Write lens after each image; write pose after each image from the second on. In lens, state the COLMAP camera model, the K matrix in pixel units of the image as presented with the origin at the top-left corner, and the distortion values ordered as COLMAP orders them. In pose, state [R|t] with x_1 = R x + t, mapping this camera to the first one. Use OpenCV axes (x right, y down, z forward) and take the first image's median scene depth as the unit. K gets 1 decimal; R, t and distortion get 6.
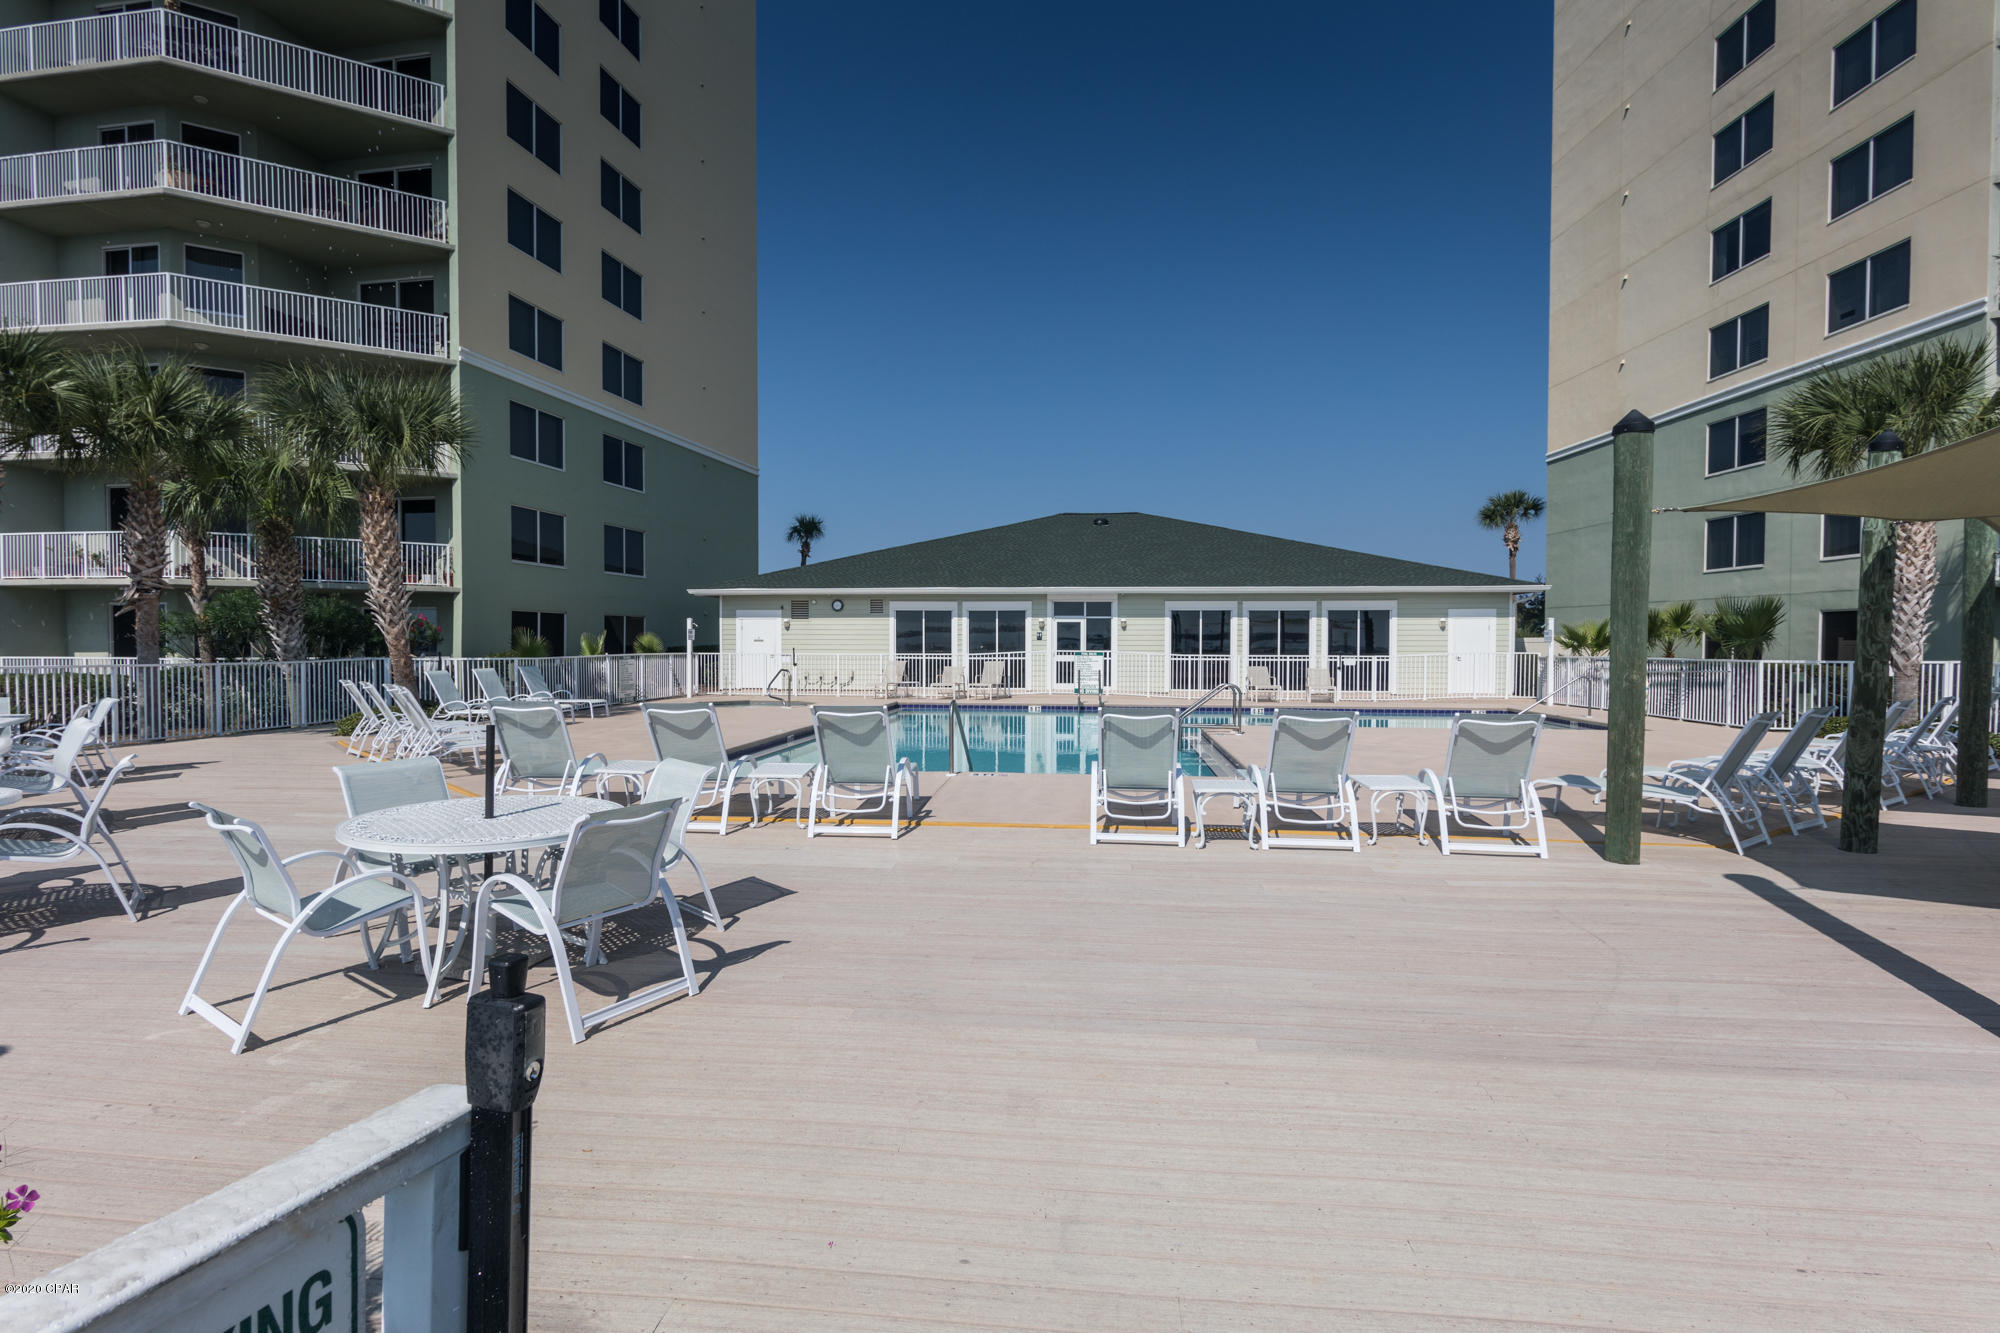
lens RADIAL K [[976.6, 0, 1000.0], [0, 976.6, 666.5], [0, 0, 1]] dist [0.005435, -0.000426]
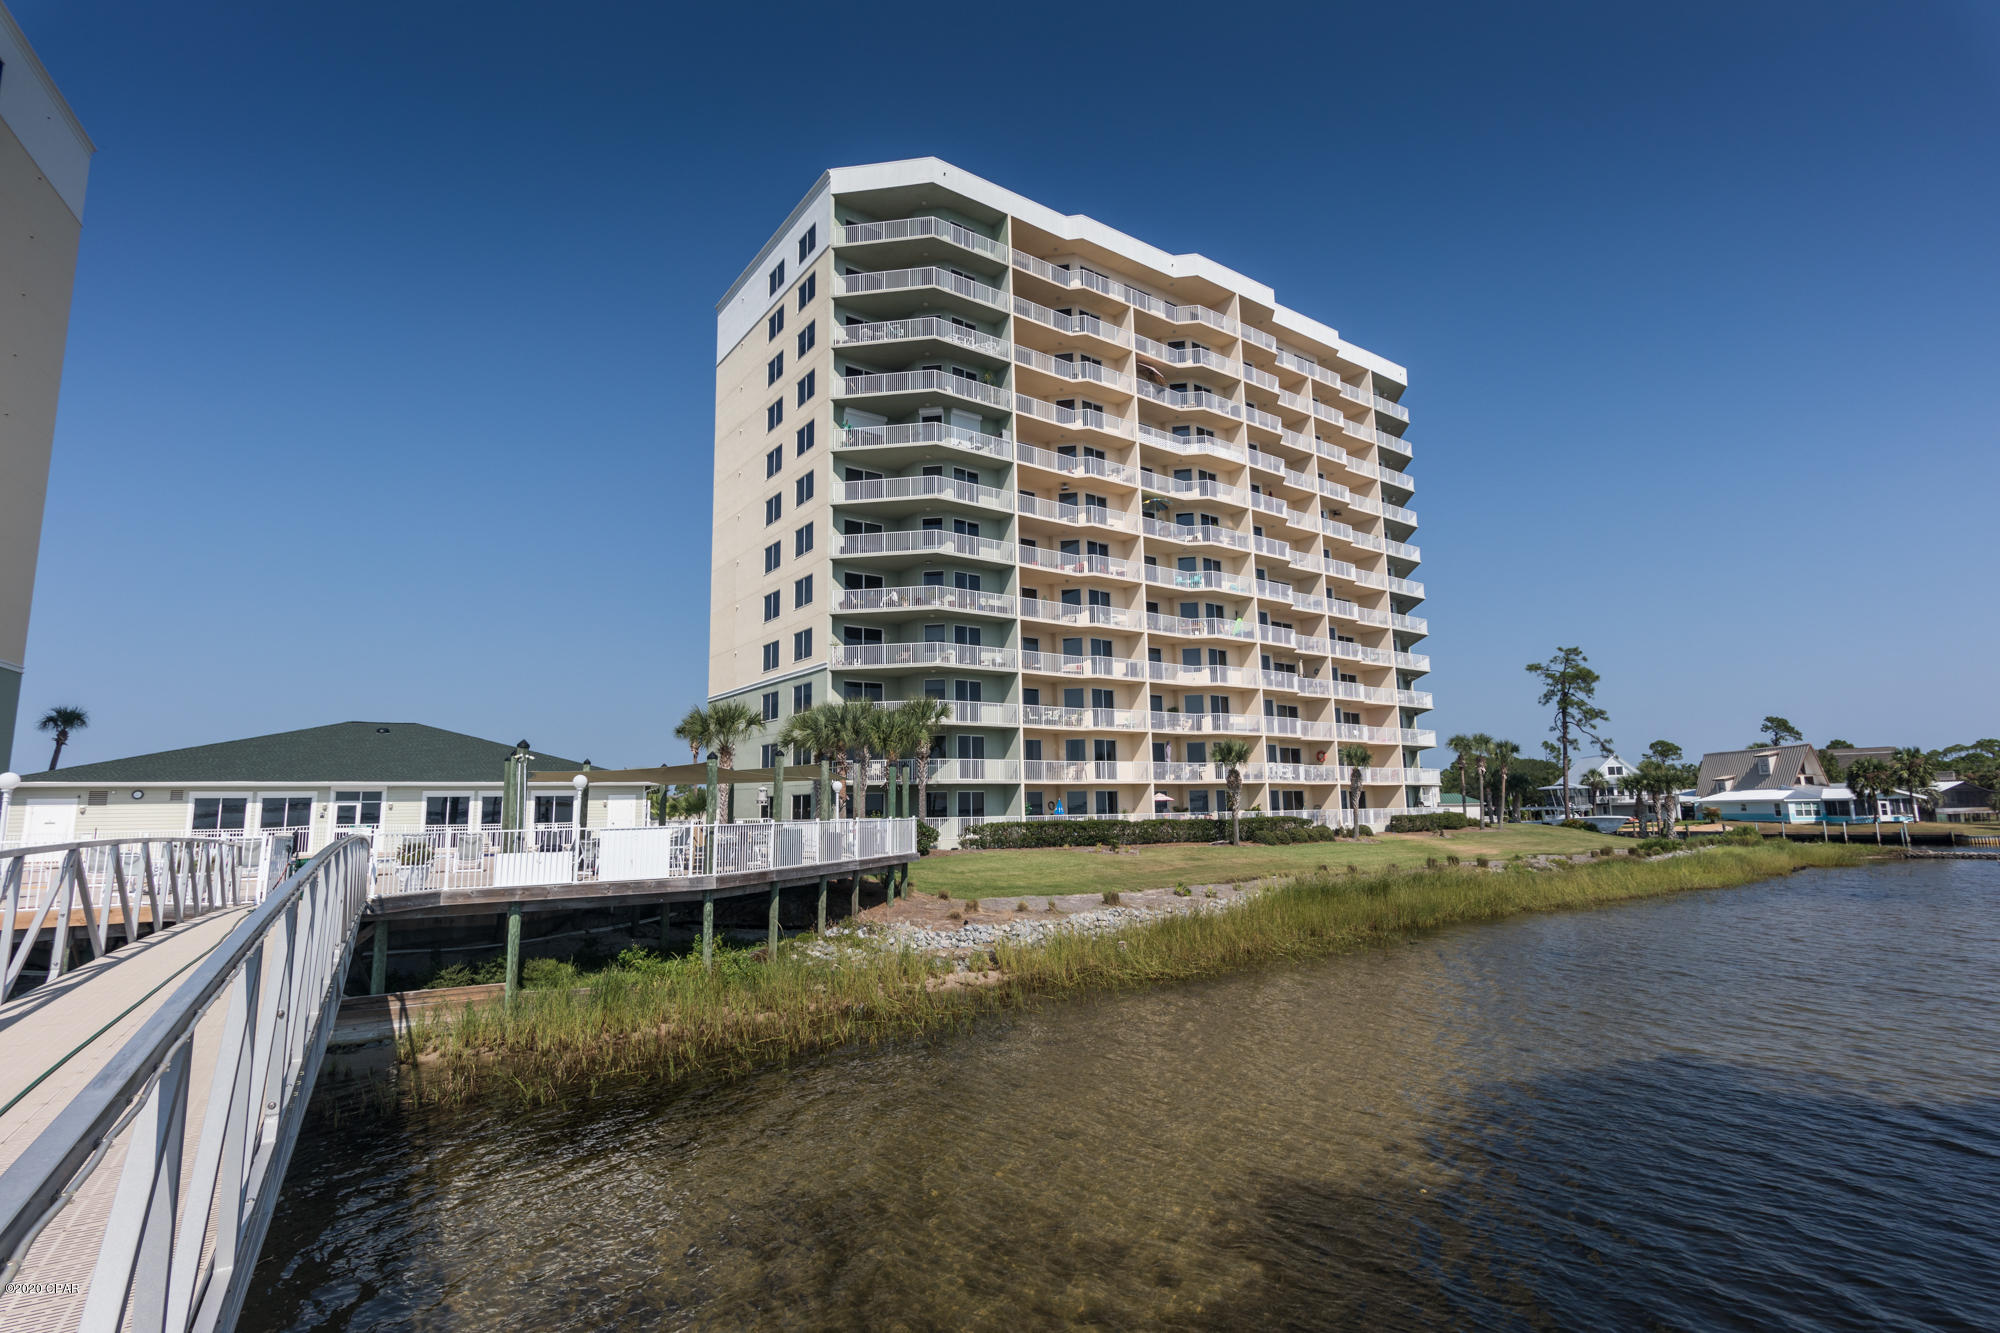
lens RADIAL K [[966.6, 0, 1000.0], [0, 966.6, 666.5], [0, 0, 1]] dist [0.002414, 0.001335]
pose [[0.803340, 0.070718, 0.591307, -0.018642], [0.035136, 0.985566, -0.165604, 0.027466], [-0.594484, 0.153812, 0.789260, -0.851678]]
